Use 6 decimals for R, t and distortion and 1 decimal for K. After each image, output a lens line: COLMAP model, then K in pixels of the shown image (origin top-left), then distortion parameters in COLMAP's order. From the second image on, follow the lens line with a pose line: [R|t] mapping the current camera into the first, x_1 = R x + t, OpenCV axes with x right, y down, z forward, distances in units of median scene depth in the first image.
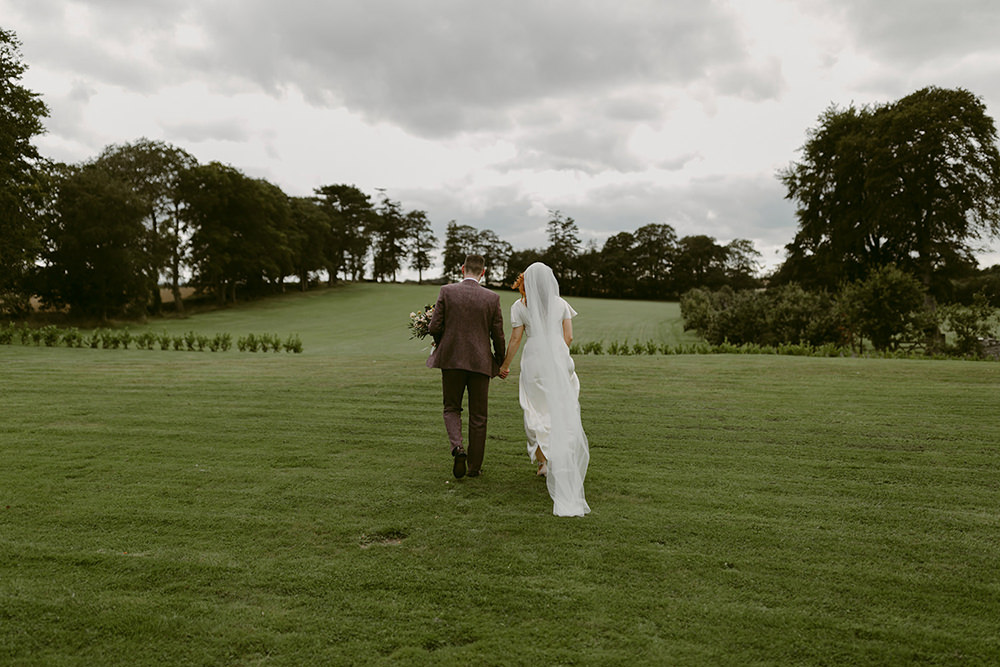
lens RADIAL K [[973.8, 0, 500.0], [0, 973.8, 333.5], [0, 0, 1]] dist [0.008984, -0.002323]
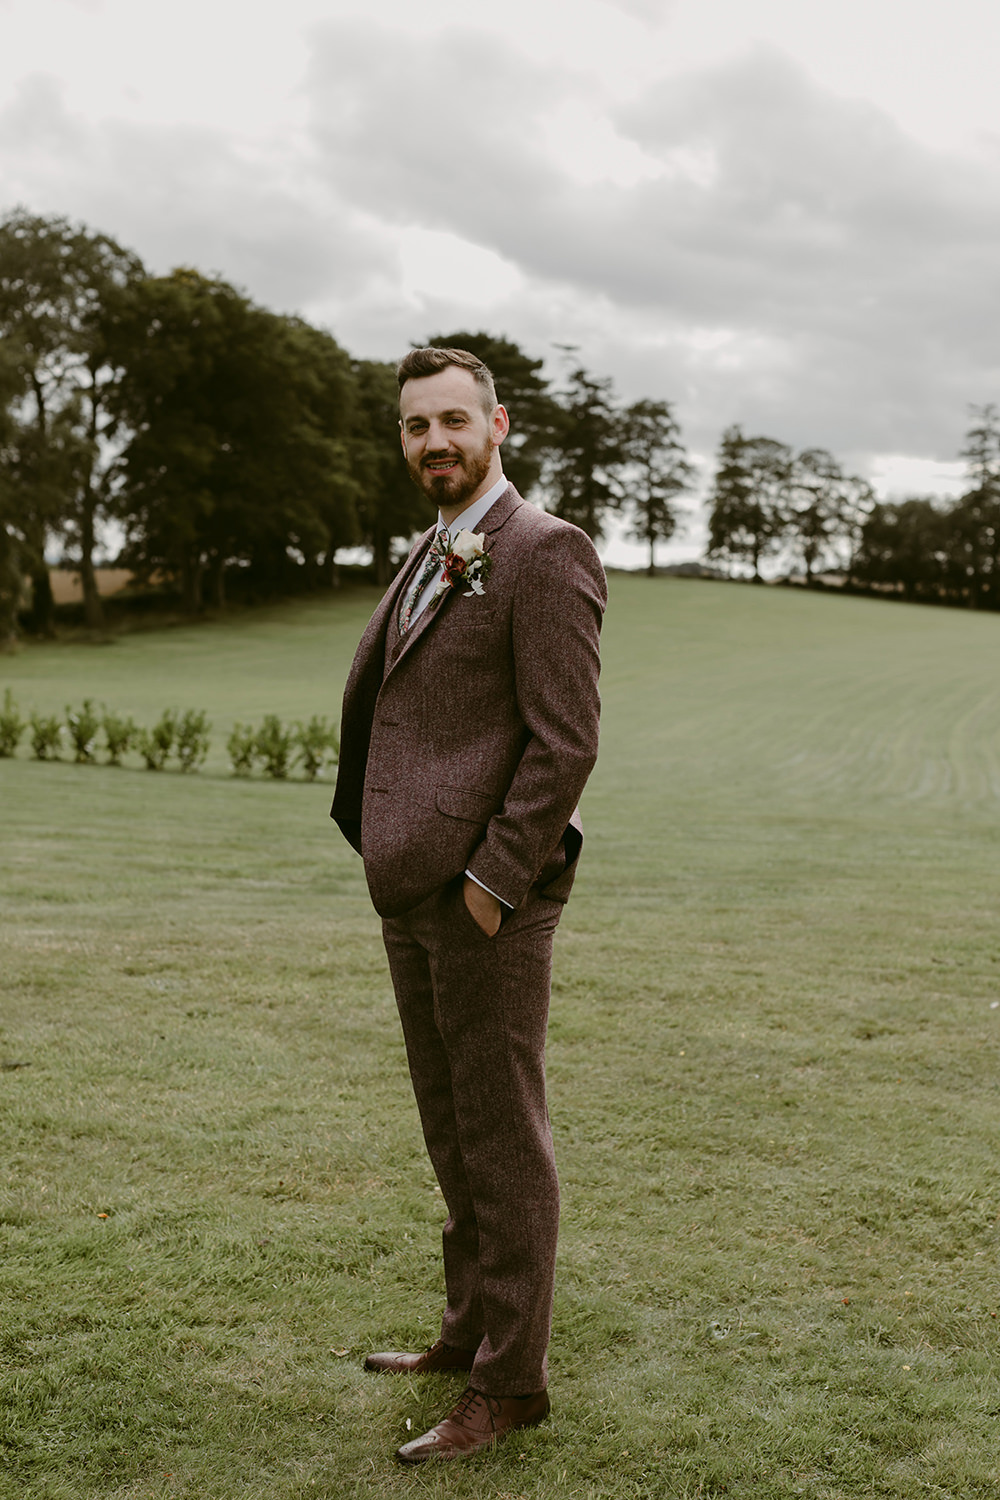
lens RADIAL K [[2092.4, 0, 500.0], [0, 2092.4, 750.0], [0, 0, 1]] dist [-0.009750, -0.023027]
pose [[0.990760, 0.034699, -0.131112, -0.032833], [-0.030549, 0.998971, 0.033533, -0.004601], [0.132141, -0.029218, 0.990800, 0.120038]]
